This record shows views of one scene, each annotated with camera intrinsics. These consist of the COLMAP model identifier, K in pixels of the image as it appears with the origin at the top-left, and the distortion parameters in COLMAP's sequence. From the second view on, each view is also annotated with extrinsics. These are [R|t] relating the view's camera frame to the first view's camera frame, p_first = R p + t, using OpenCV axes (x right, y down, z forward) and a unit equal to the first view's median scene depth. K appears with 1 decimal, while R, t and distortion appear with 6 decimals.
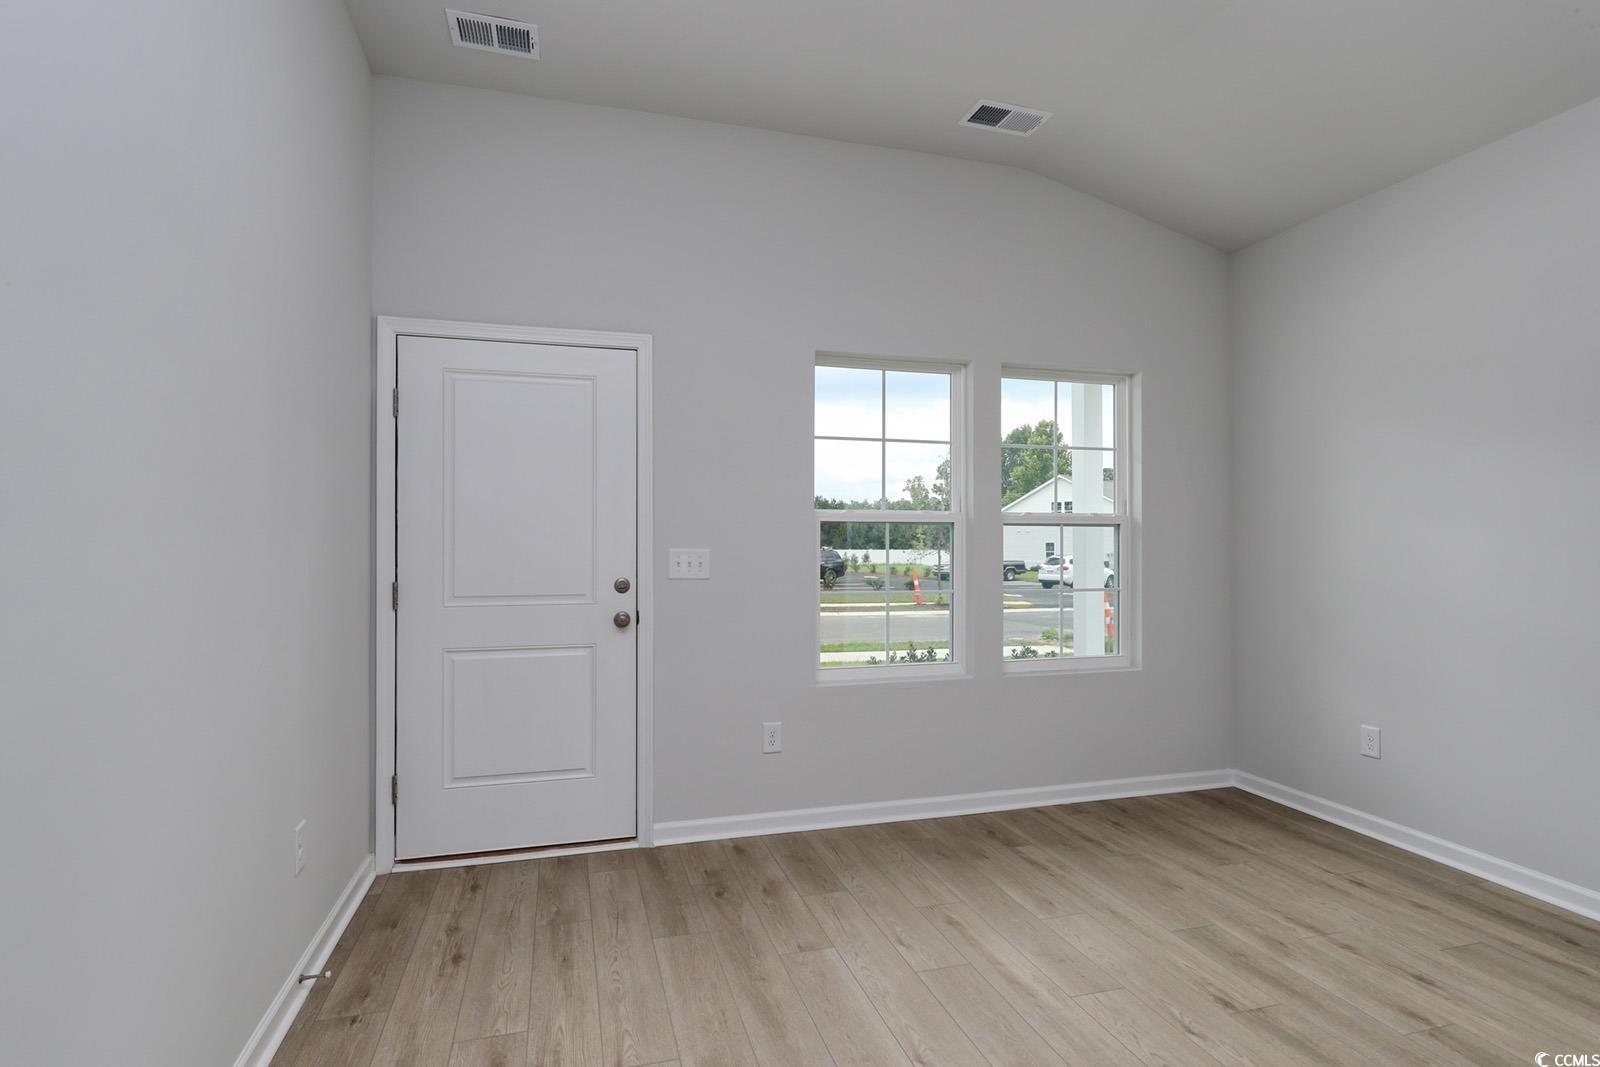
lens RADIAL K [[814.6, 0, 795.9], [0, 814.6, 544.7], [0, 0, 1]] dist [0.007451, 0.001009]
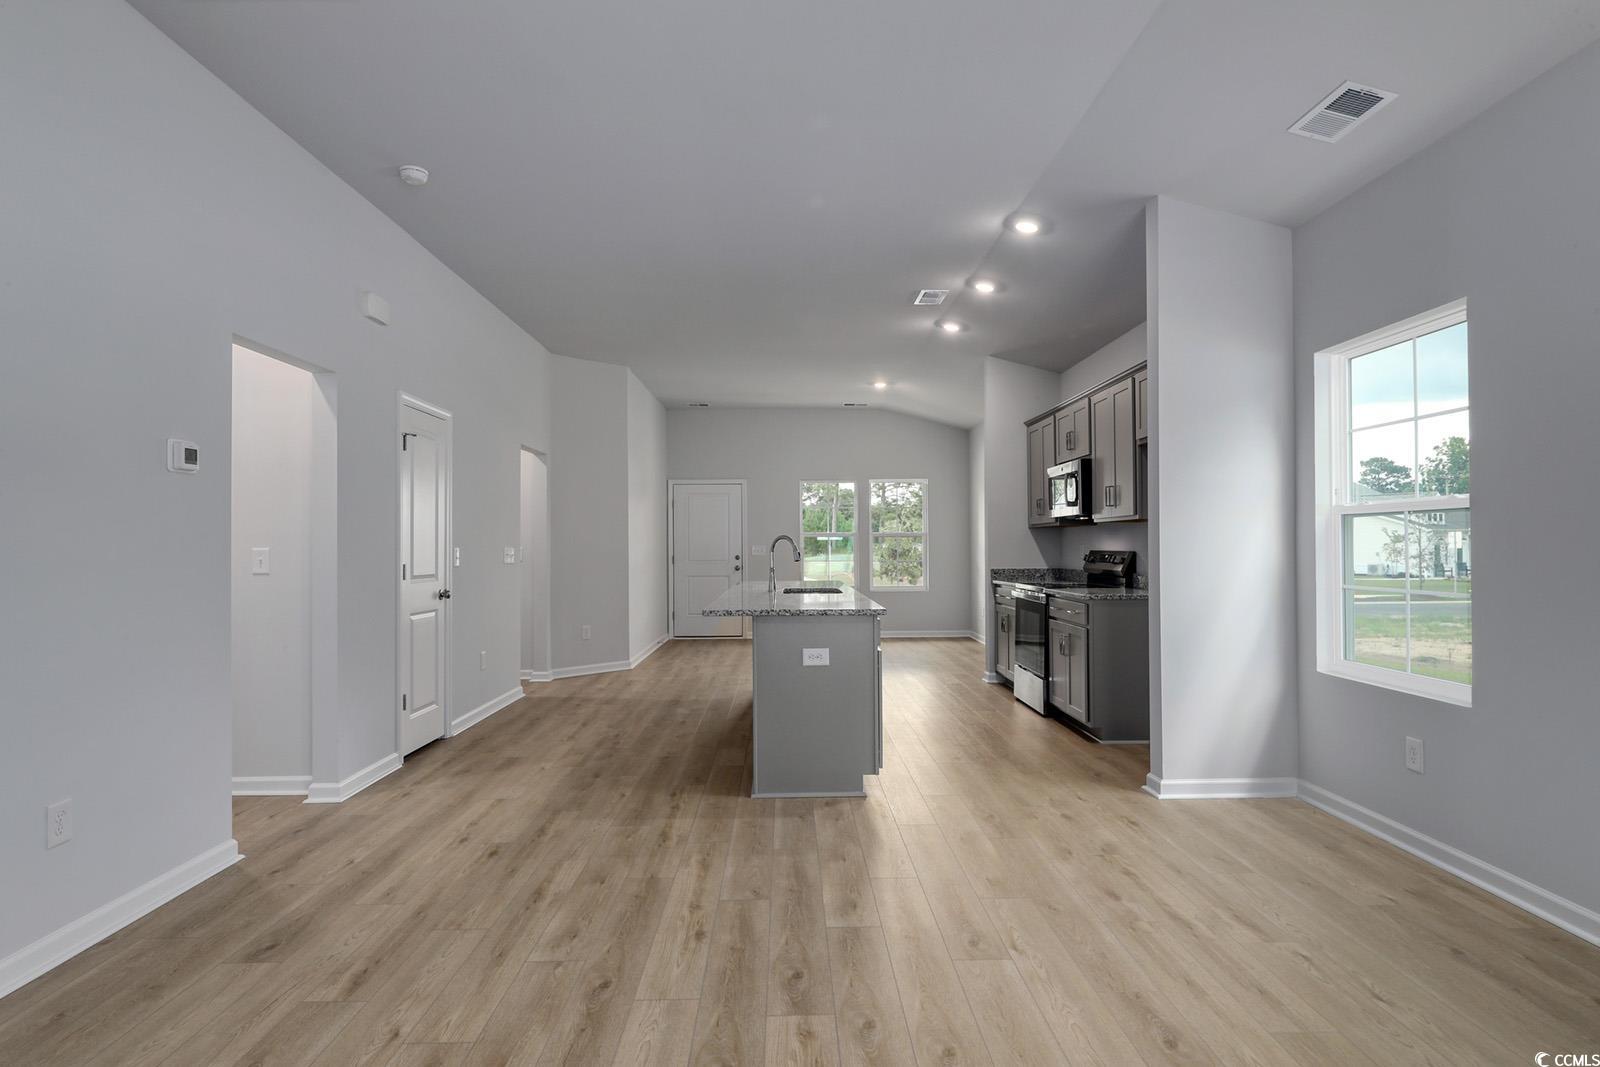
lens RADIAL K [[876.8, 0, 803.6], [0, 876.8, 530.8], [0, 0, 1]] dist [0.001263, -0.000044]
pose [[0.962944, -0.014719, -0.269299, 0.965349], [0.008994, 0.999707, -0.022480, 0.025354], [0.269551, 0.019225, 0.962794, -2.250092]]
